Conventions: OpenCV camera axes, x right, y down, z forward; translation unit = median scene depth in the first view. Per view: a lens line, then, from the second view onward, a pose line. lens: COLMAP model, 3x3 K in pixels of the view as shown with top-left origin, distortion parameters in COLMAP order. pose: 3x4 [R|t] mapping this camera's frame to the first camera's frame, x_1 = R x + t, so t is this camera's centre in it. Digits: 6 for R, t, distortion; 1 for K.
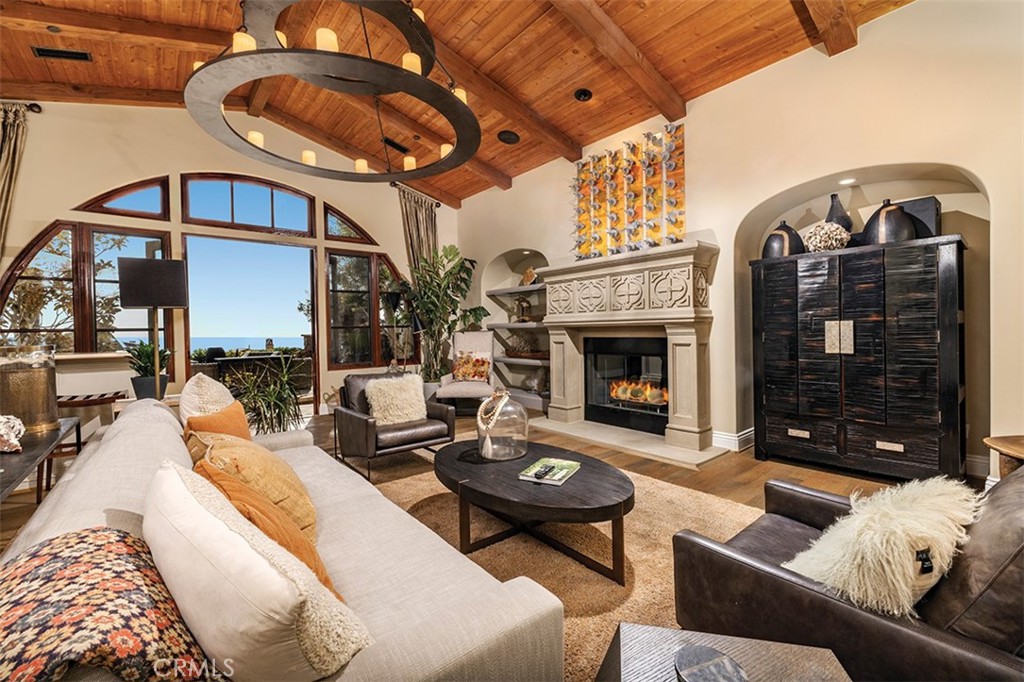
lens RADIAL K [[428.7, 0, 506.9], [0, 428.7, 334.9], [0, 0, 1]] dist [0.002699, 0.000818]
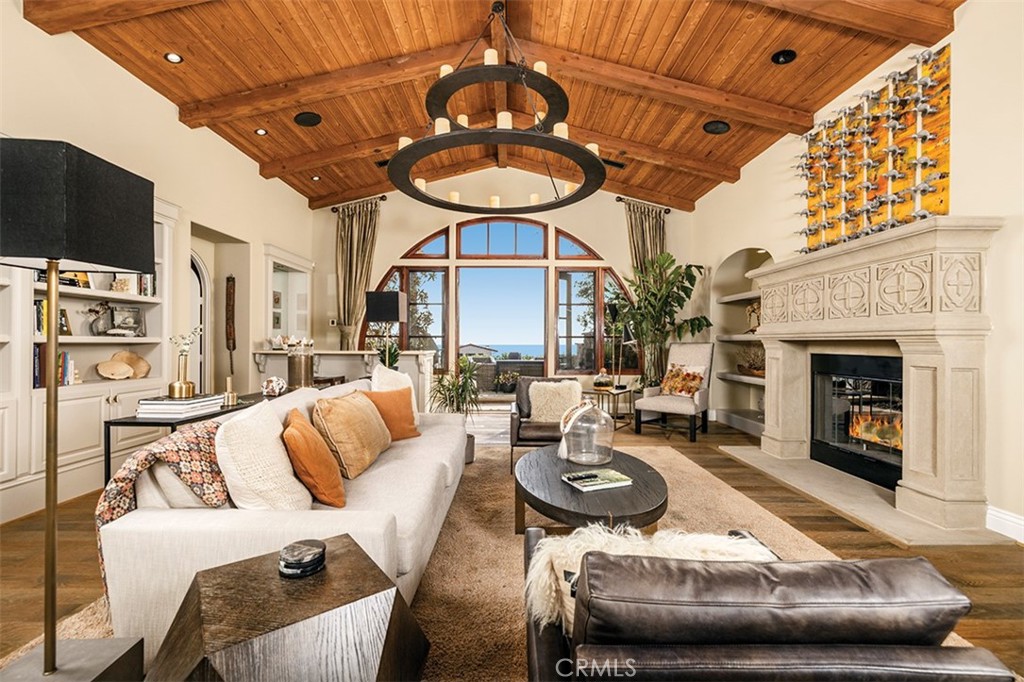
lens RADIAL K [[428.7, 0, 505.6], [0, 428.7, 339.0], [0, 0, 1]] dist [0.002699, 0.000818]
pose [[0.787289, 0.015224, -0.616396, 0.224206], [-0.023347, 0.999714, -0.005127, -0.003715], [0.616142, 0.018427, 0.787420, 0.030617]]
